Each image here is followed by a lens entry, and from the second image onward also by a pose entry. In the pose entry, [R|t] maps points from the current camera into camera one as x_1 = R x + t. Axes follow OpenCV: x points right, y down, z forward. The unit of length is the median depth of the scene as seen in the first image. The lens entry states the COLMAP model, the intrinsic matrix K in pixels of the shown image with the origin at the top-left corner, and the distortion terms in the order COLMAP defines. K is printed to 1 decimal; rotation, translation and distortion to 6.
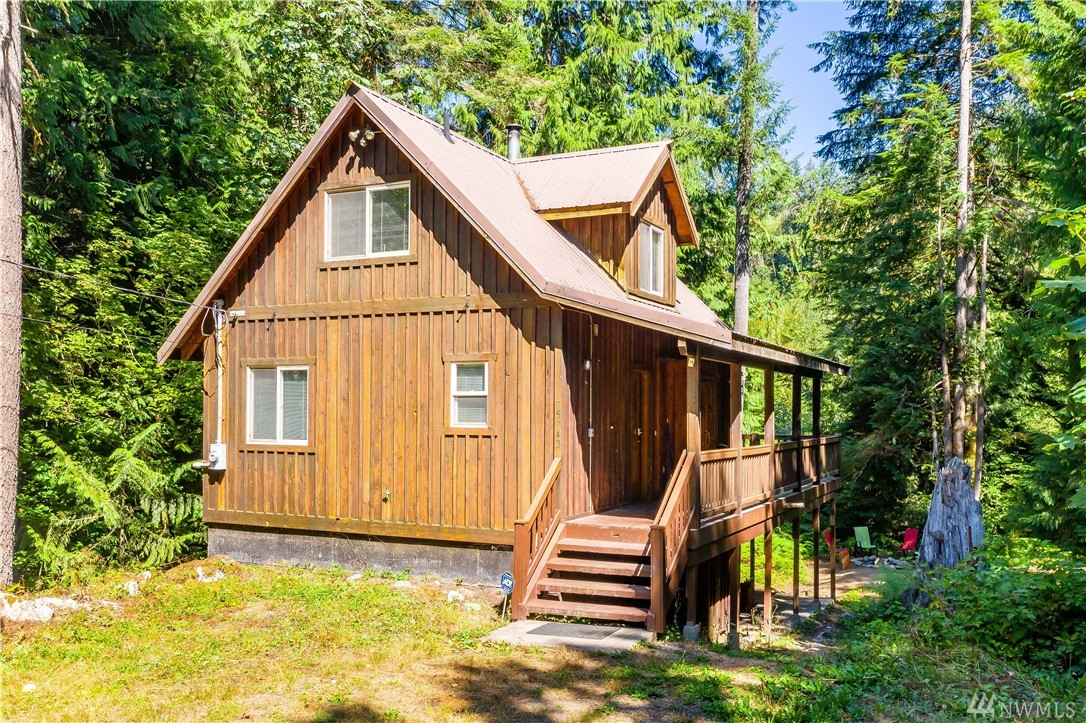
lens RADIAL K [[958.3, 0, 553.3], [0, 958.3, 393.9], [0, 0, 1]] dist [0.011881, 0.002837]
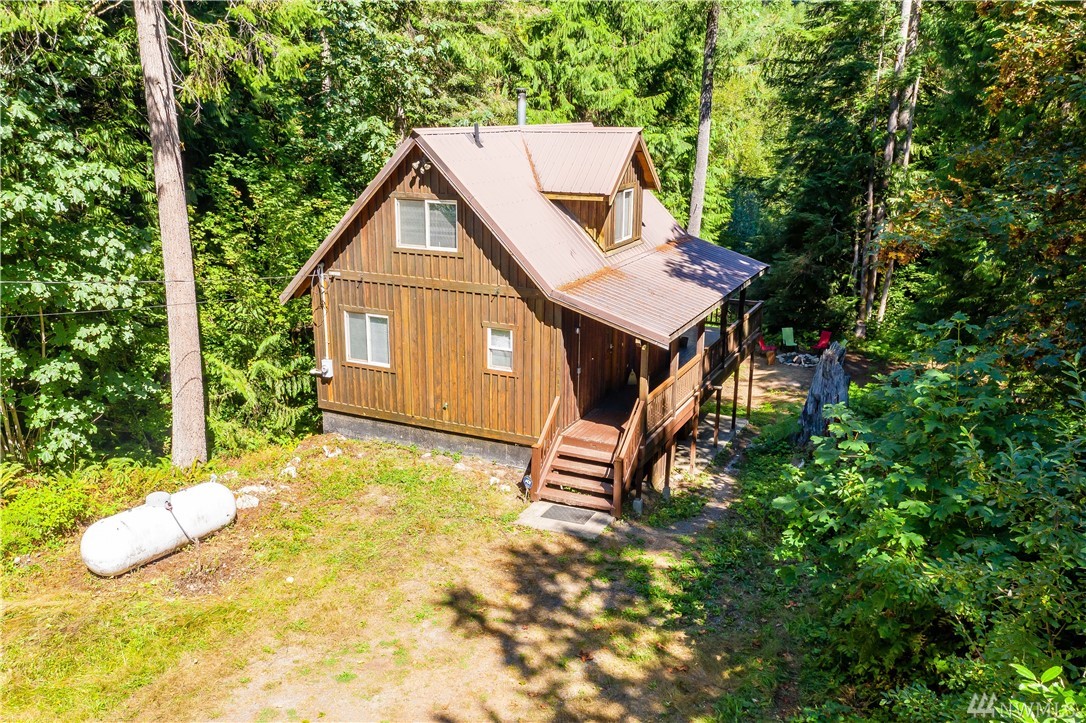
lens RADIAL K [[892.9, 0, 537.7], [0, 892.9, 363.5], [0, 0, 1]] dist [0.024207, -0.002120]
pose [[0.999991, 0.002463, 0.003370, -0.030382], [-0.003308, 0.959969, 0.280085, -0.355582], [-0.002545, -0.280094, 0.959969, -0.352404]]
